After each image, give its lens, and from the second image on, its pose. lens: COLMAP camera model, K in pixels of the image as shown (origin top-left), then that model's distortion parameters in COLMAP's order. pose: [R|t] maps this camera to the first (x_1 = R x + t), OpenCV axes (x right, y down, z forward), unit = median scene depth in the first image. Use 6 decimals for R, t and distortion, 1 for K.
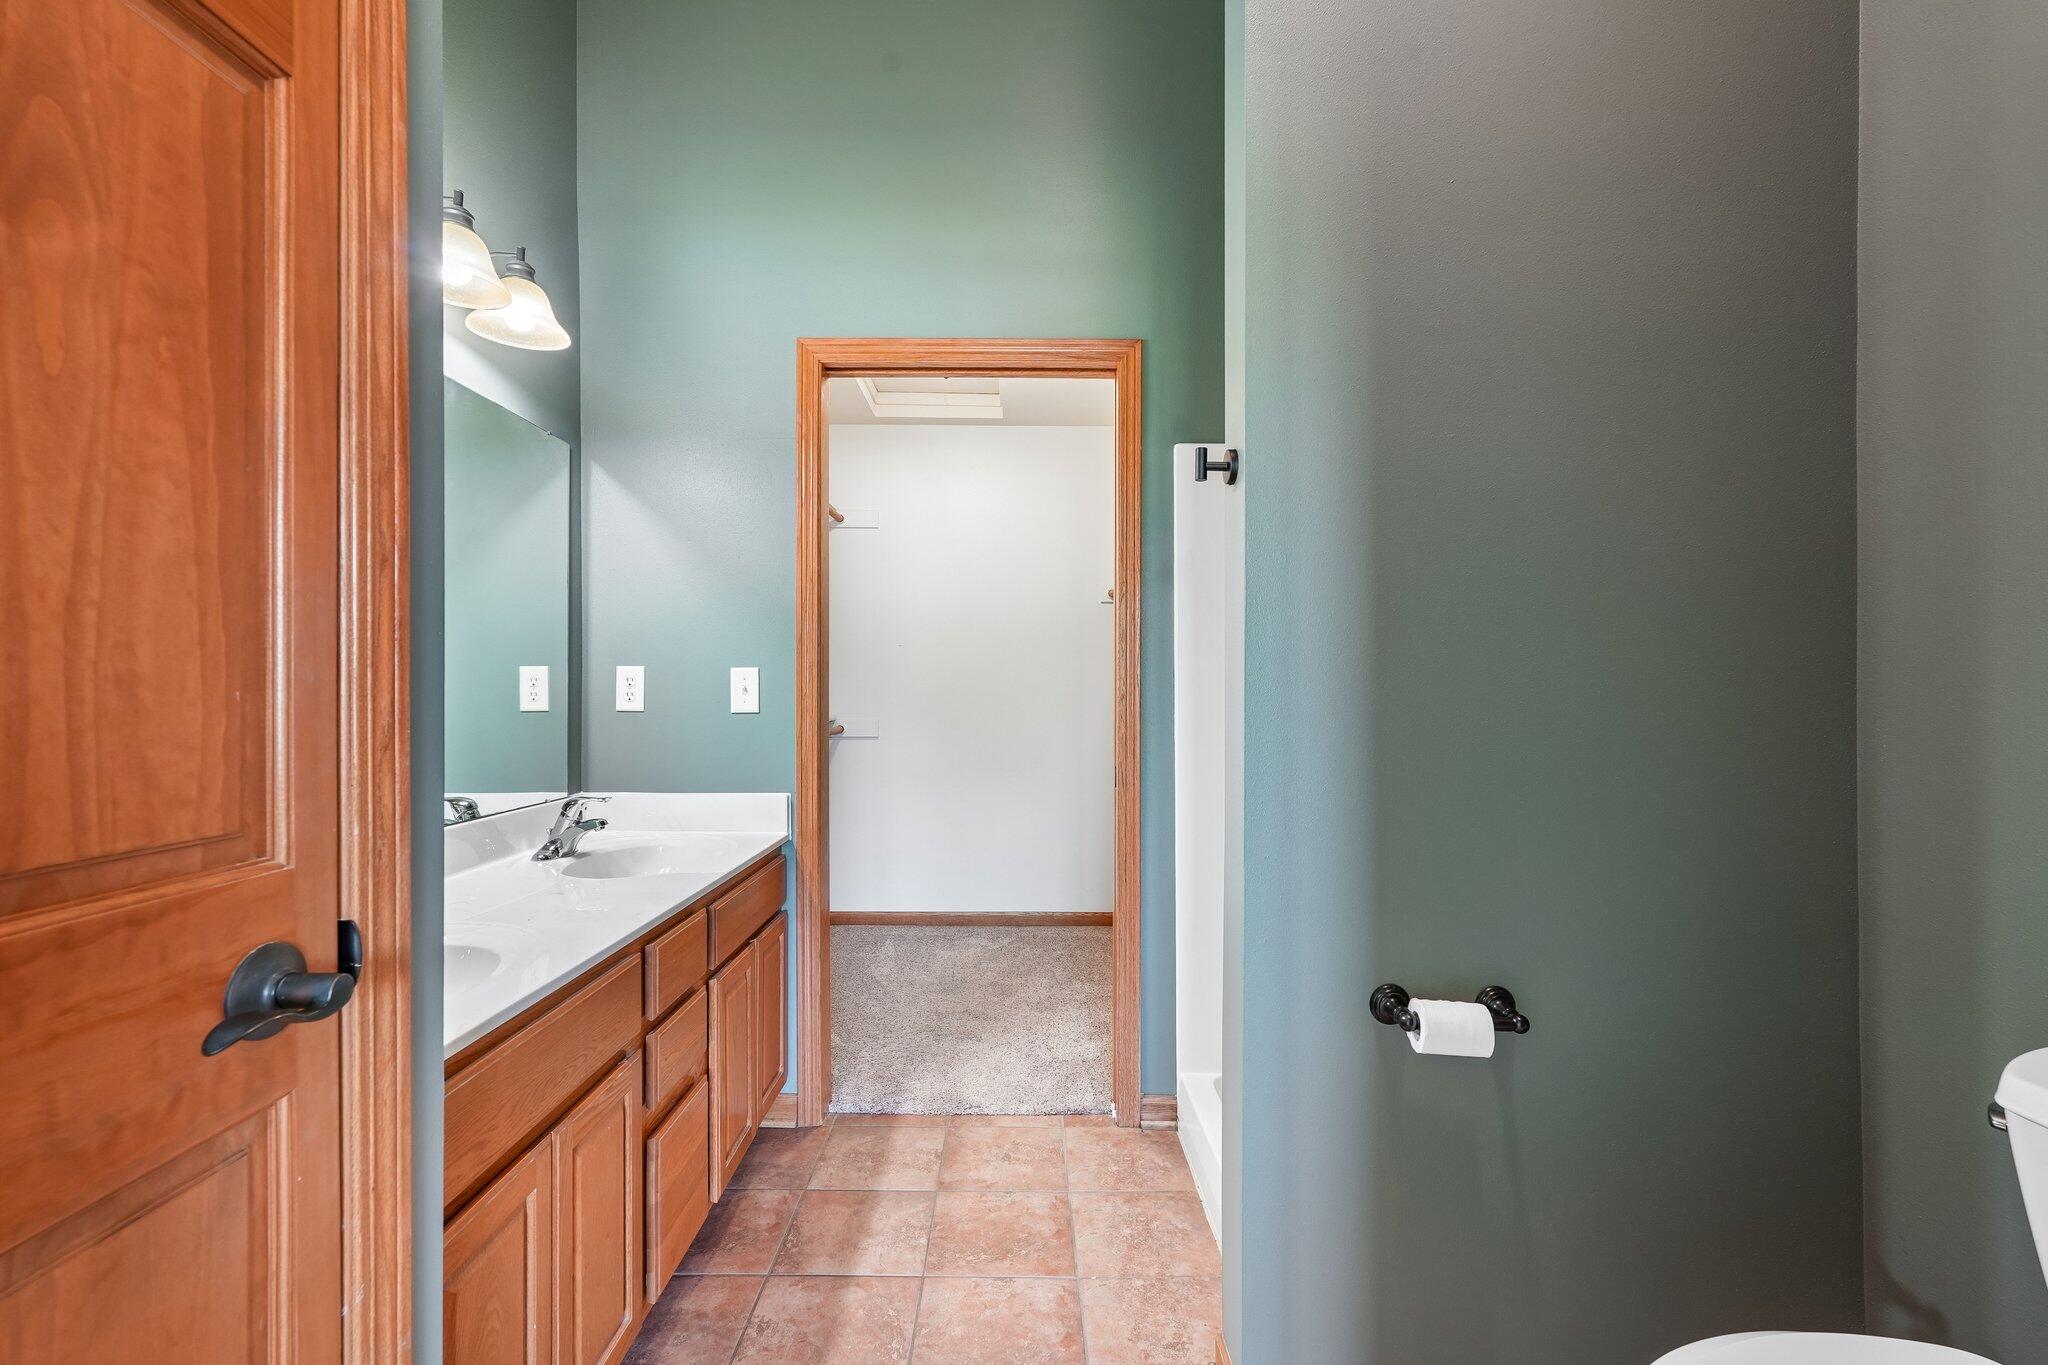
lens RADIAL K [[892.6, 0, 1023.5], [0, 892.6, 716.8], [0, 0, 1]] dist [0.000543, 0.000116]
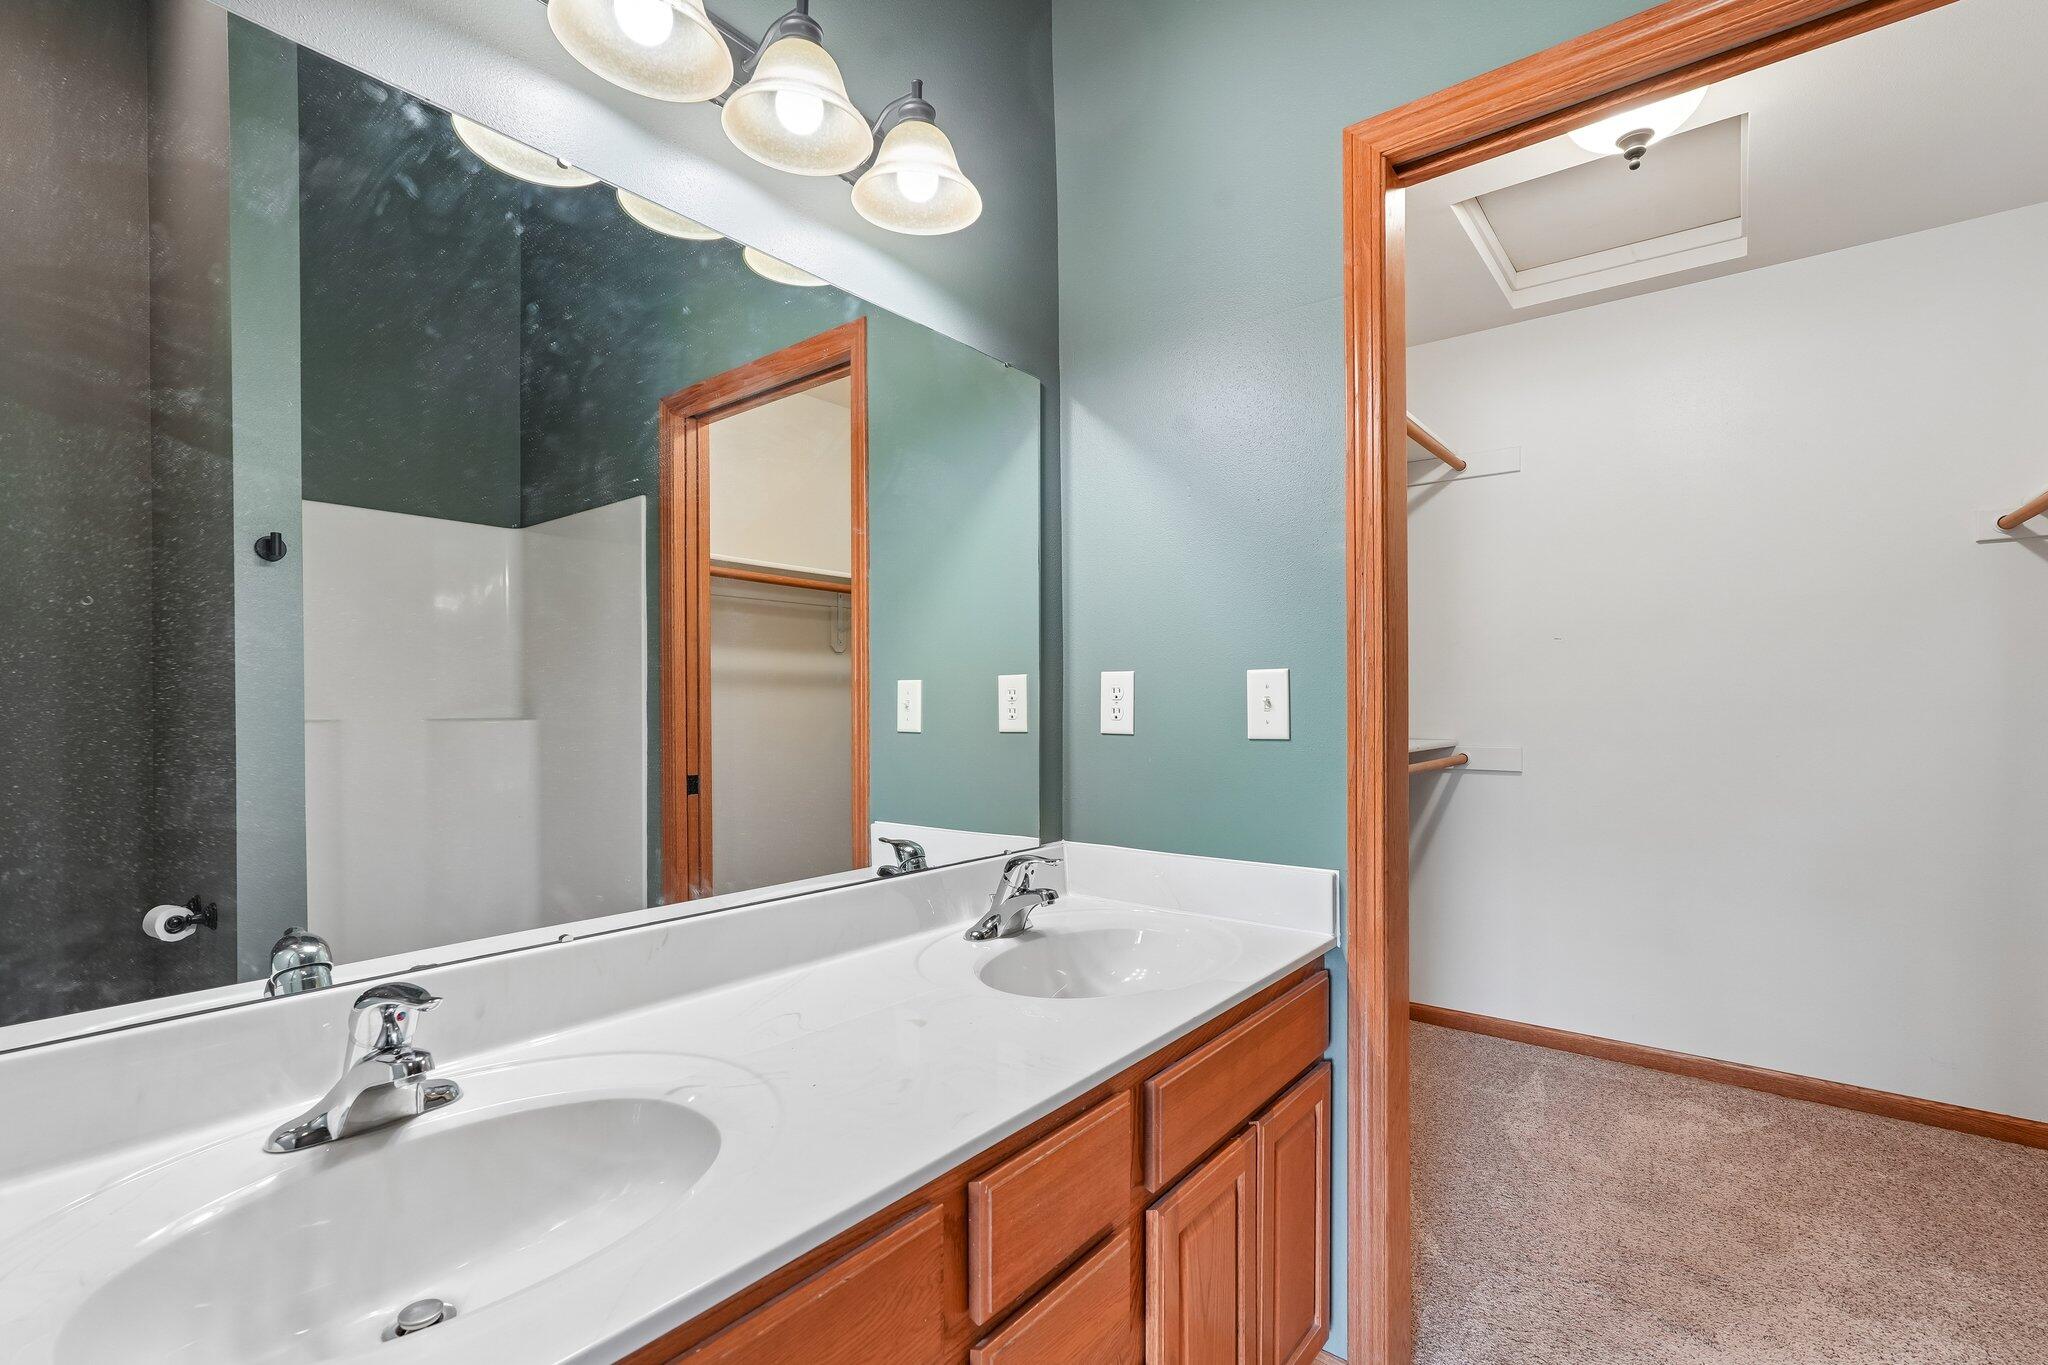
lens RADIAL K [[926.0, 0, 1017.6], [0, 926.0, 702.9], [0, 0, 1]] dist [-0.016713, 0.006288]
pose [[0.778794, -0.005372, -0.627257, -0.033991], [-0.014964, 0.999520, -0.027140, -0.010036], [0.627102, 0.030523, 0.778339, 0.369976]]
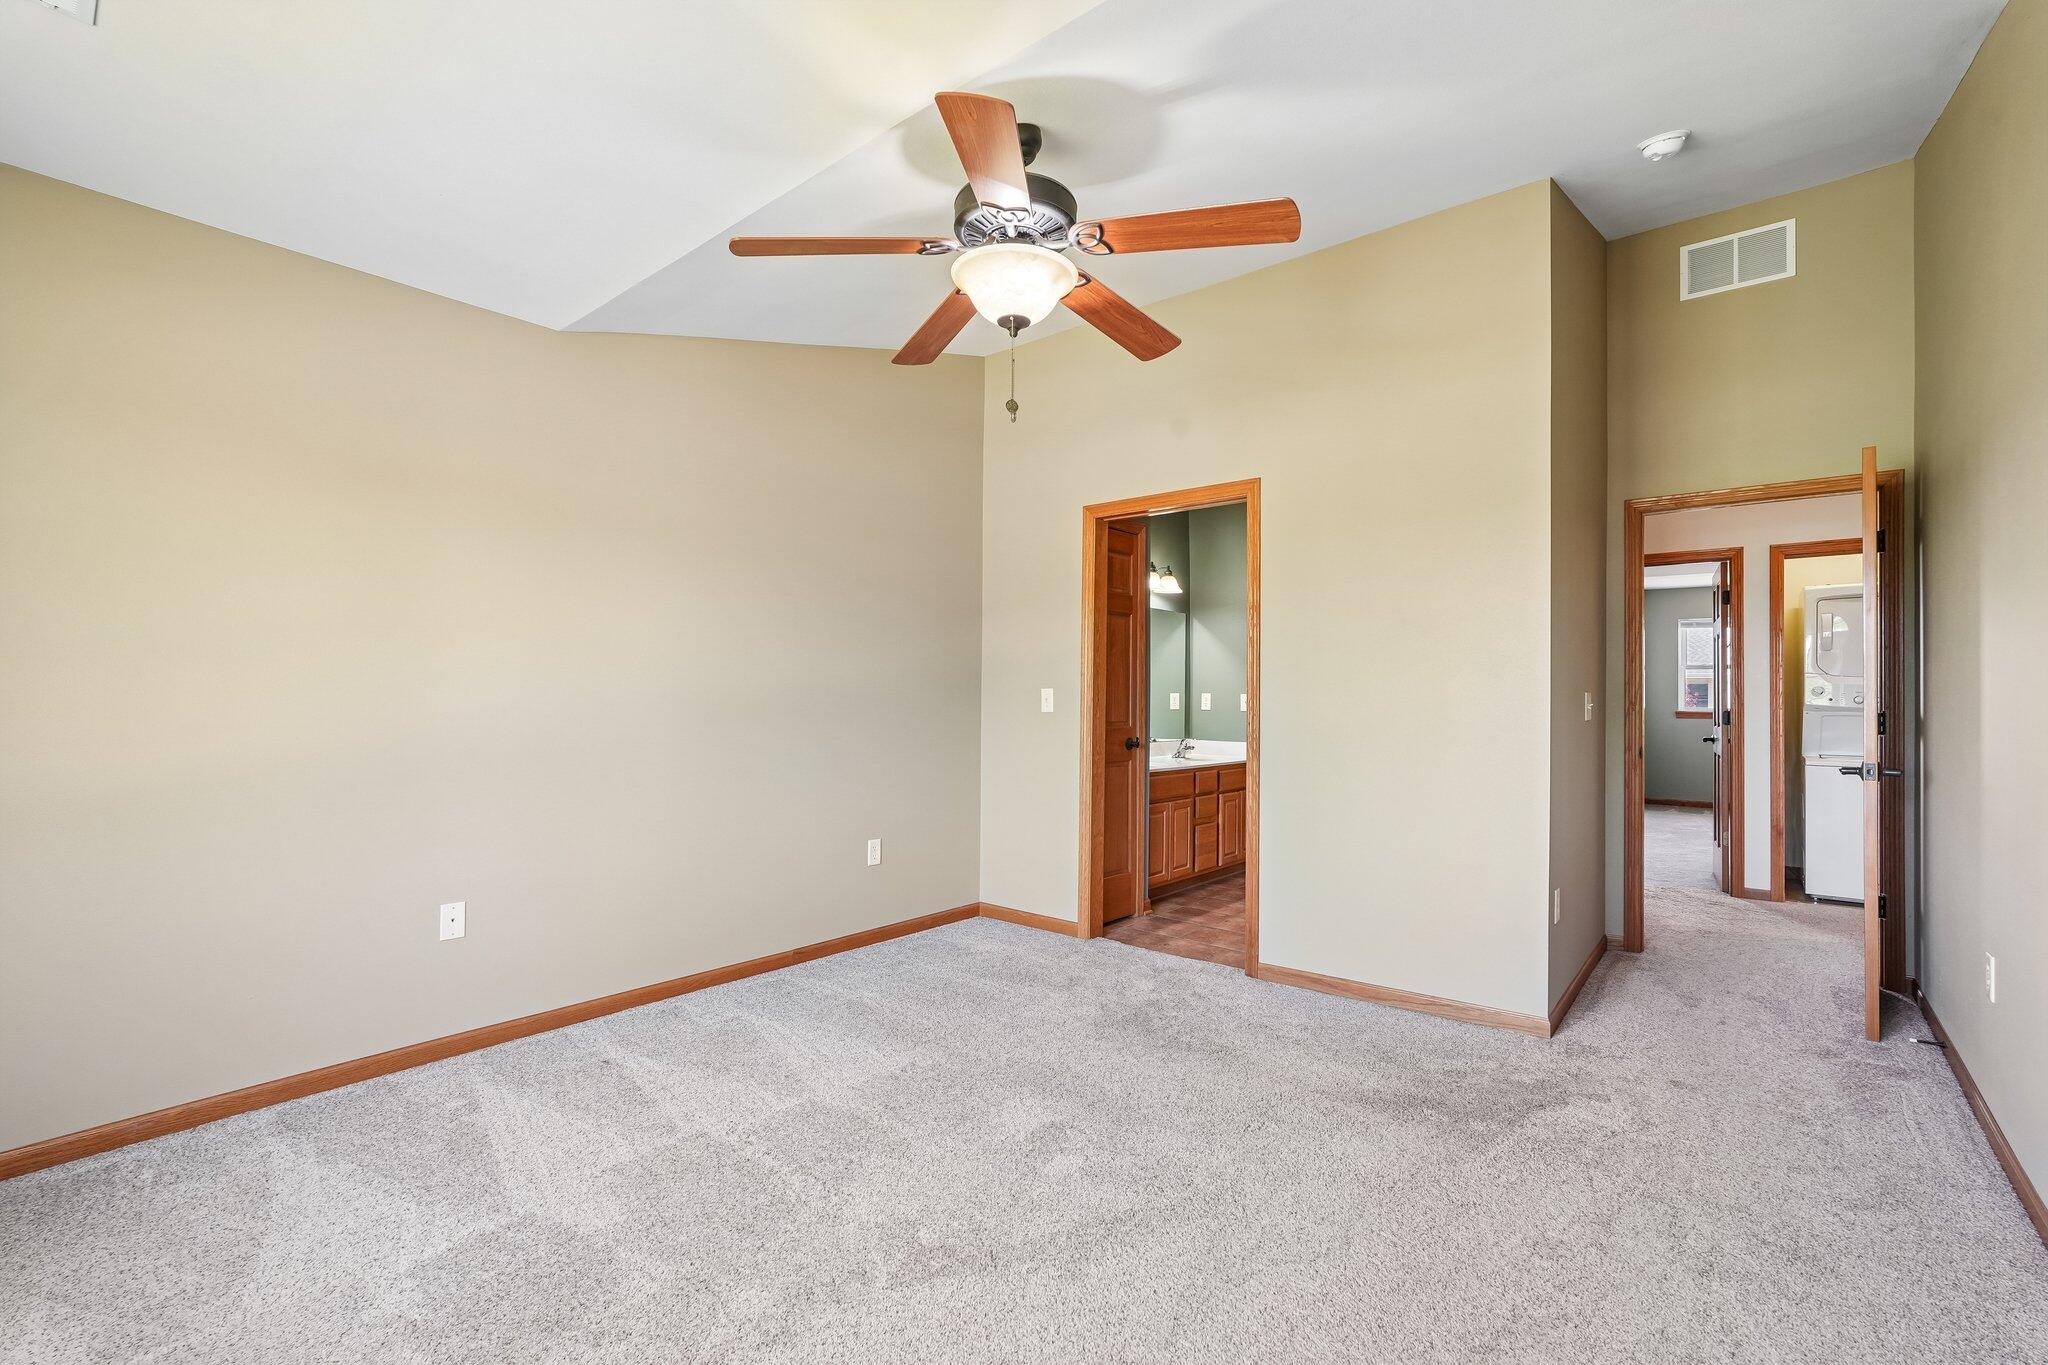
lens RADIAL K [[894.7, 0, 1025.0], [0, 894.7, 691.7], [0, 0, 1]] dist [0.002020, 0.000166]
pose [[0.766468, -0.005834, -0.642257, 0.881926], [-0.025638, 0.998884, -0.039670, 0.059848], [0.641771, 0.046871, 0.765462, -1.429793]]
